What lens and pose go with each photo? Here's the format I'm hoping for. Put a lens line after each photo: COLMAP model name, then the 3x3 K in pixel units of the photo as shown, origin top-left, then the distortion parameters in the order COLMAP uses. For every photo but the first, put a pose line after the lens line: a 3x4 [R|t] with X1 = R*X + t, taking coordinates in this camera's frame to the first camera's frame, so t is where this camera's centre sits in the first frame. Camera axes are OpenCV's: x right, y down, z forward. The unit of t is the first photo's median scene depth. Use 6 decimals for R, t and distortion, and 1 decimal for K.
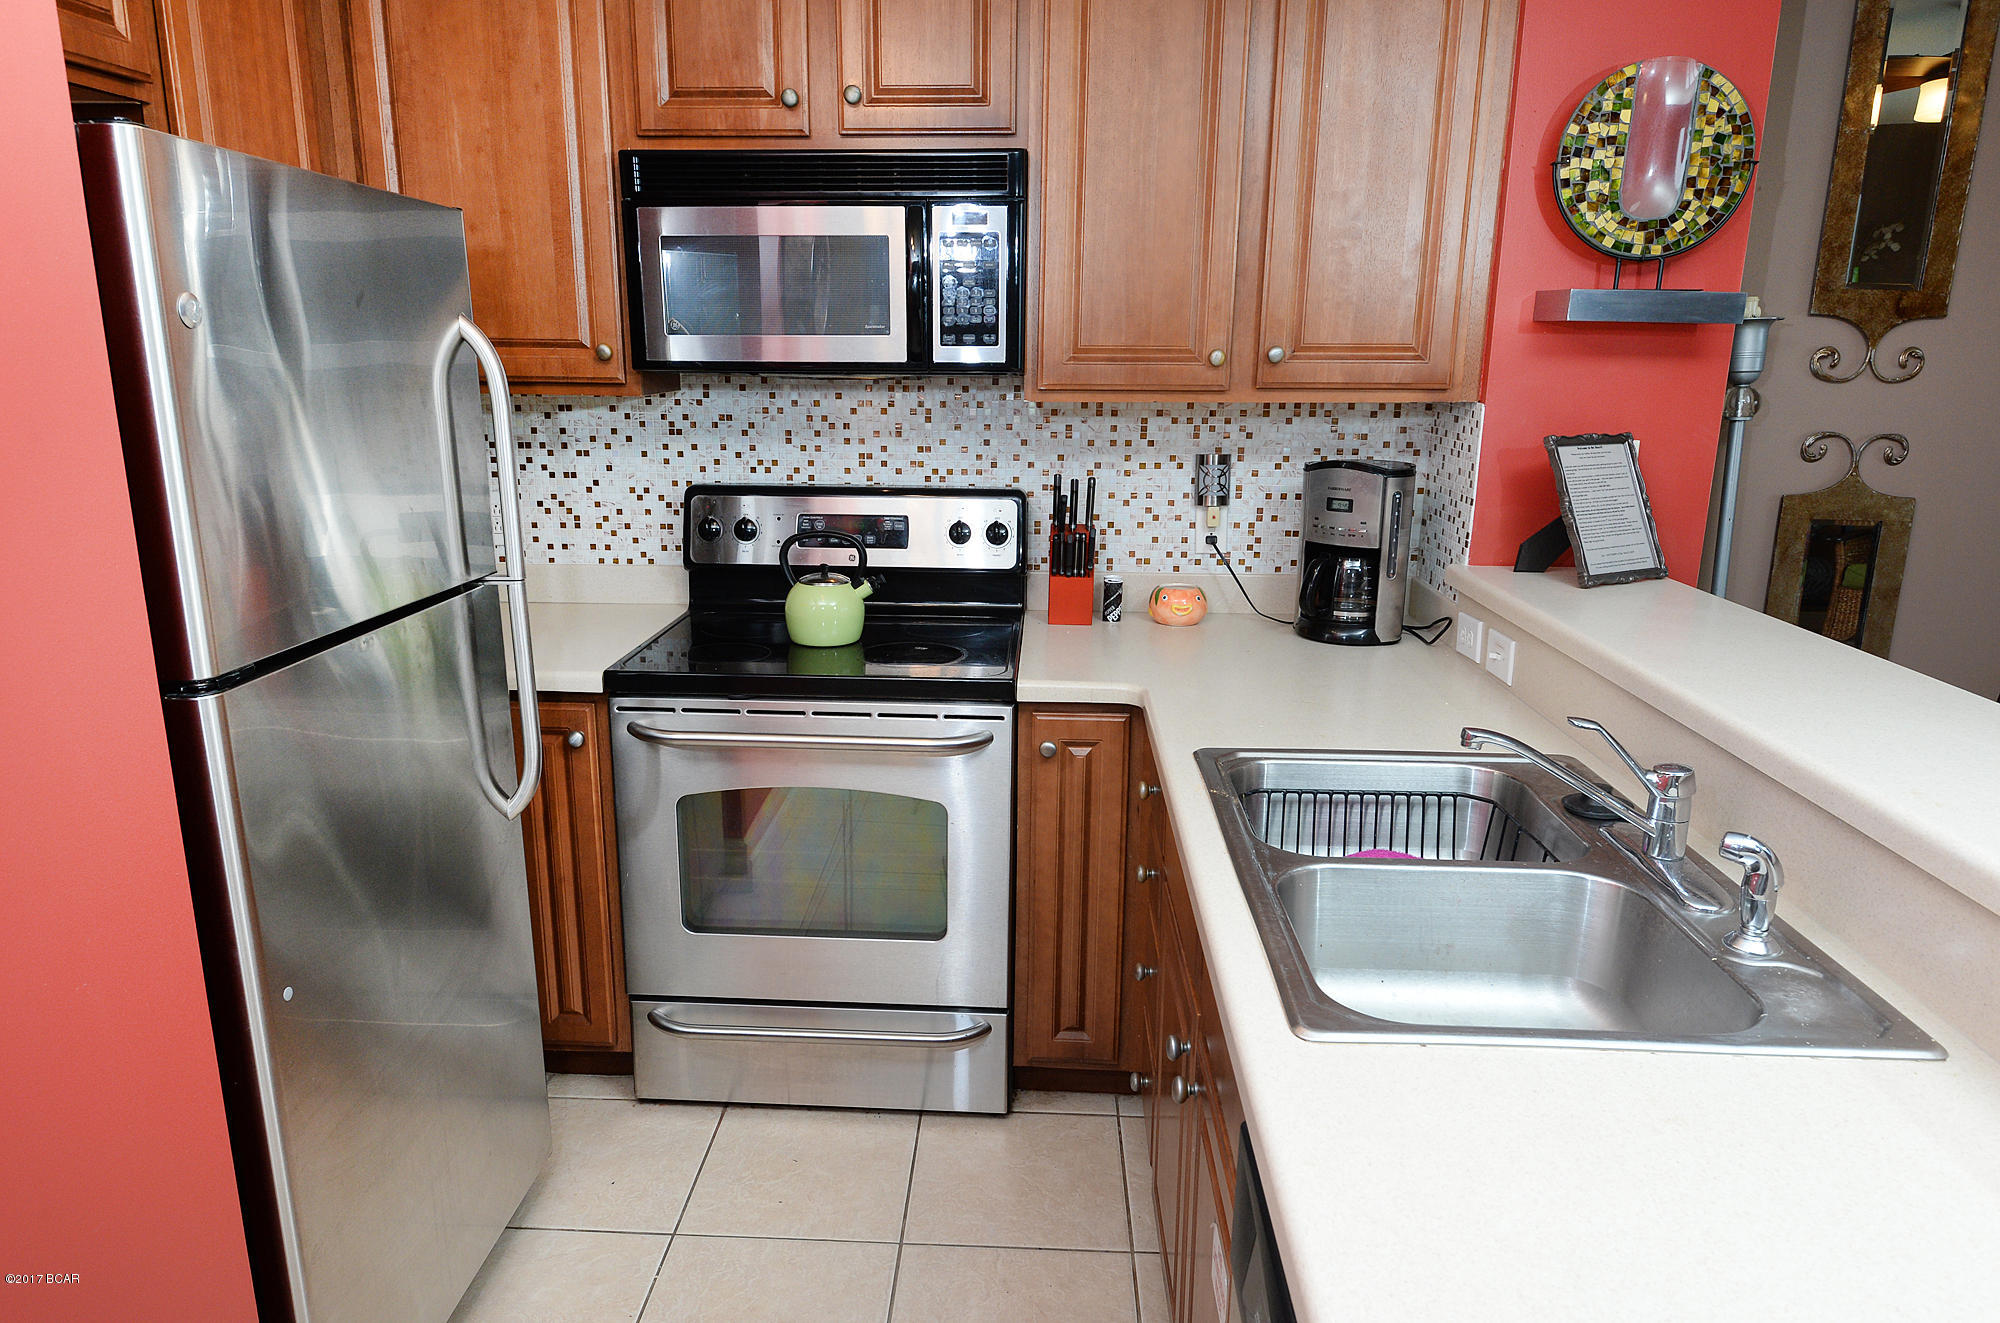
lens RADIAL K [[1238.2, 0, 1000.0], [0, 1238.2, 661.5], [0, 0, 1]] dist [0.000113, -0.000884]
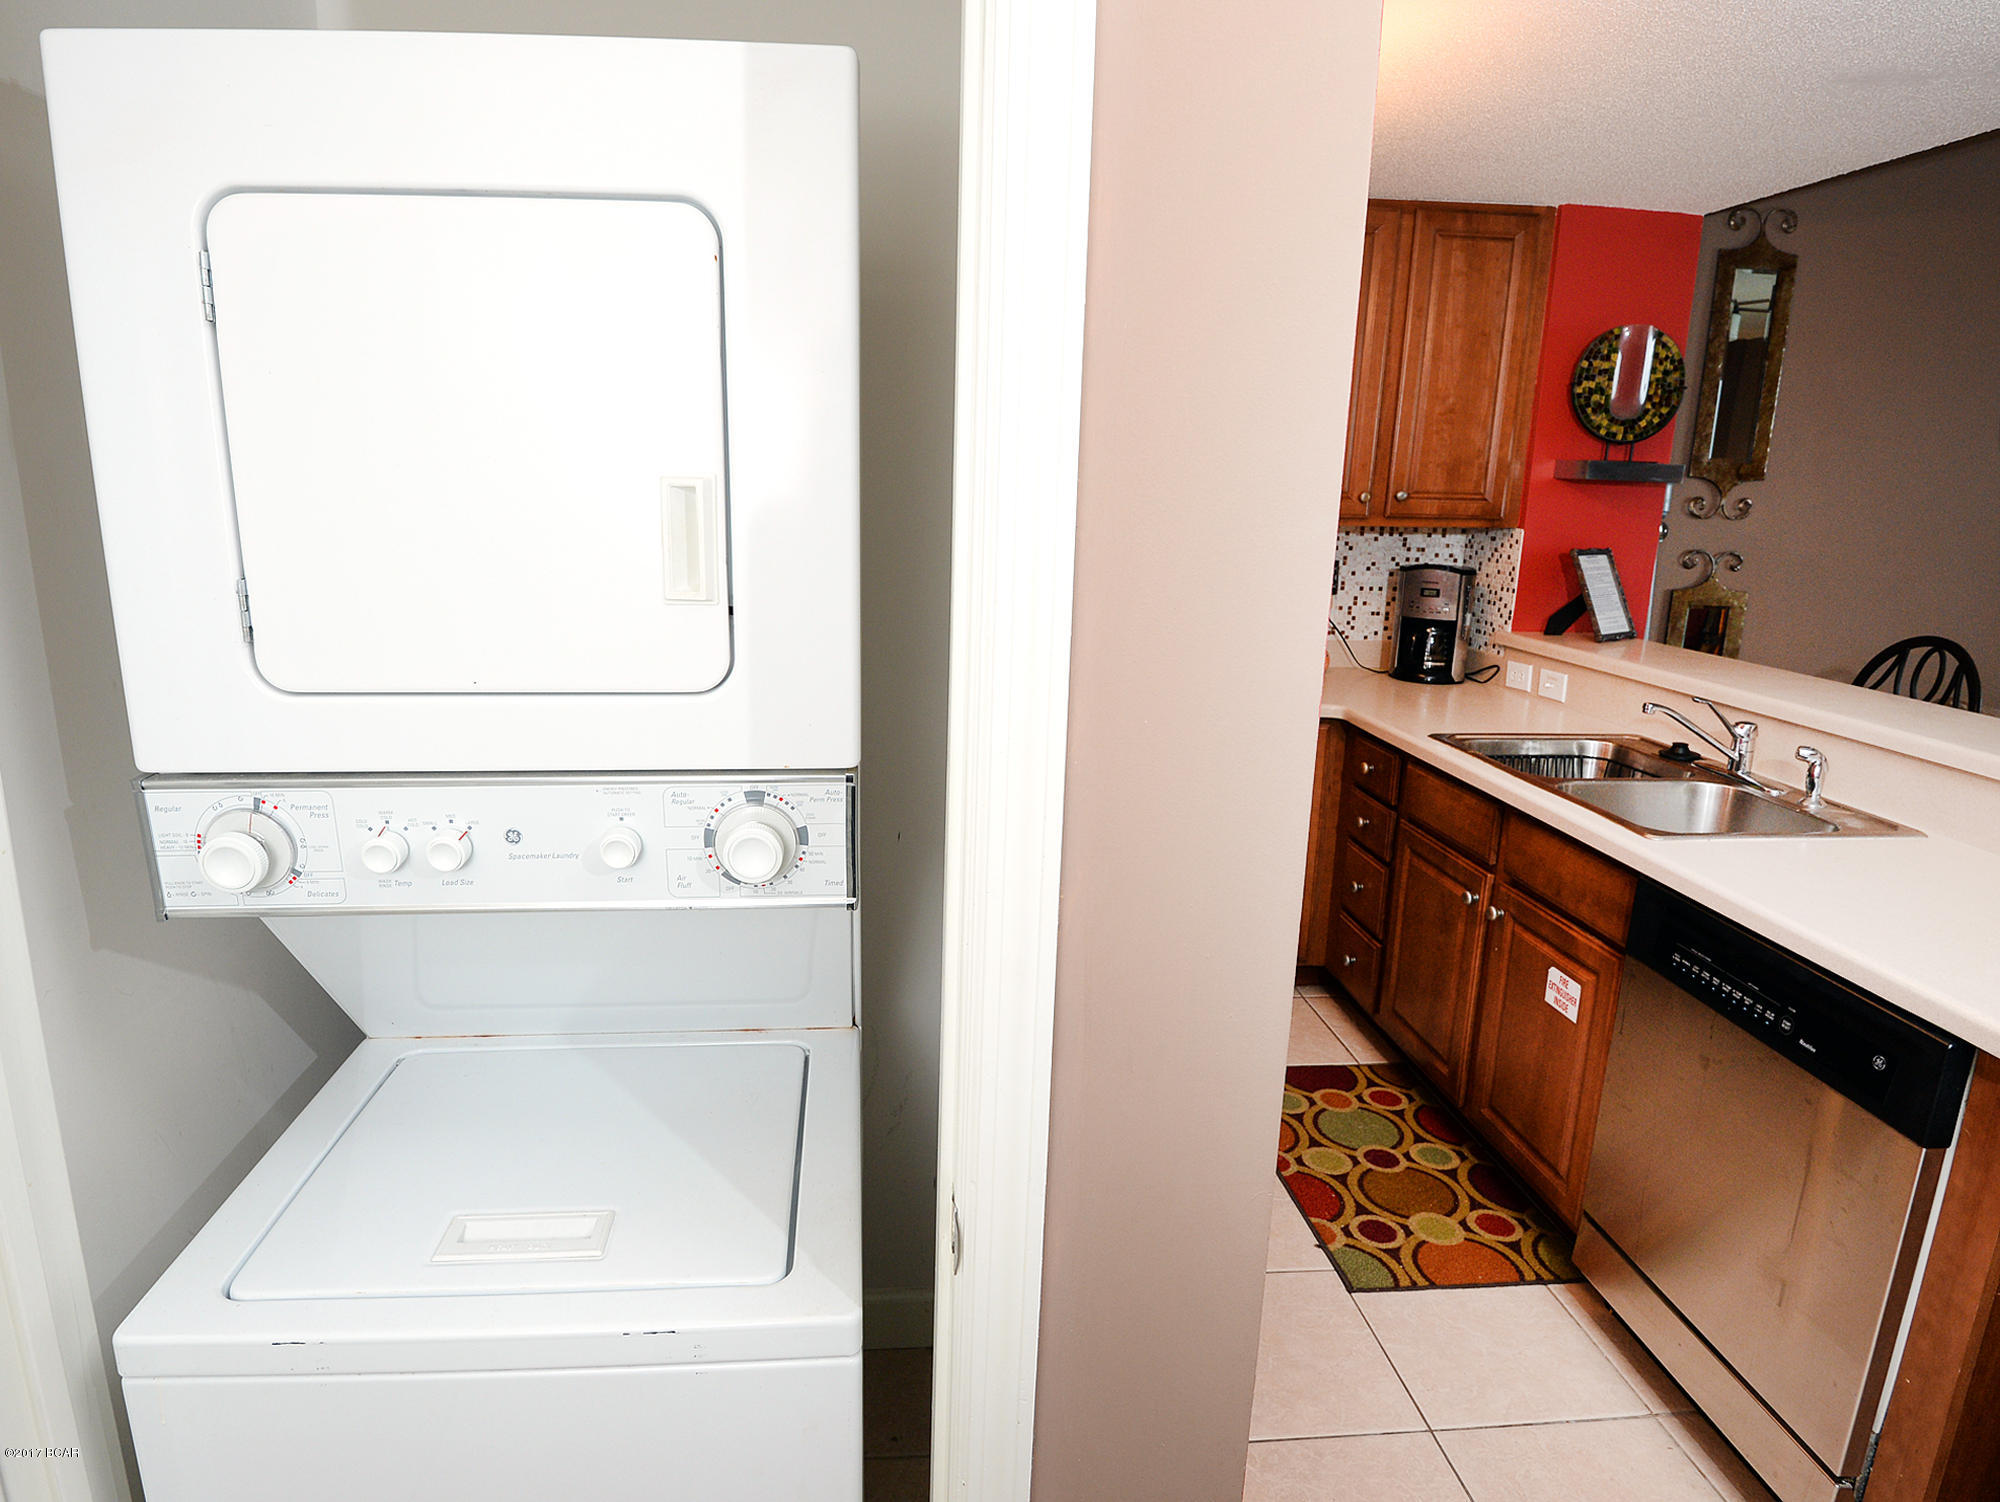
lens RADIAL K [[1116.0, 0, 996.1], [0, 1116.0, 710.6], [0, 0, 1]] dist [-0.001084, -0.000242]
pose [[0.987037, -0.011819, 0.160056, -0.539385], [0.018057, 0.999131, -0.037576, 0.069771], [-0.159473, 0.039979, 0.986392, -0.310401]]
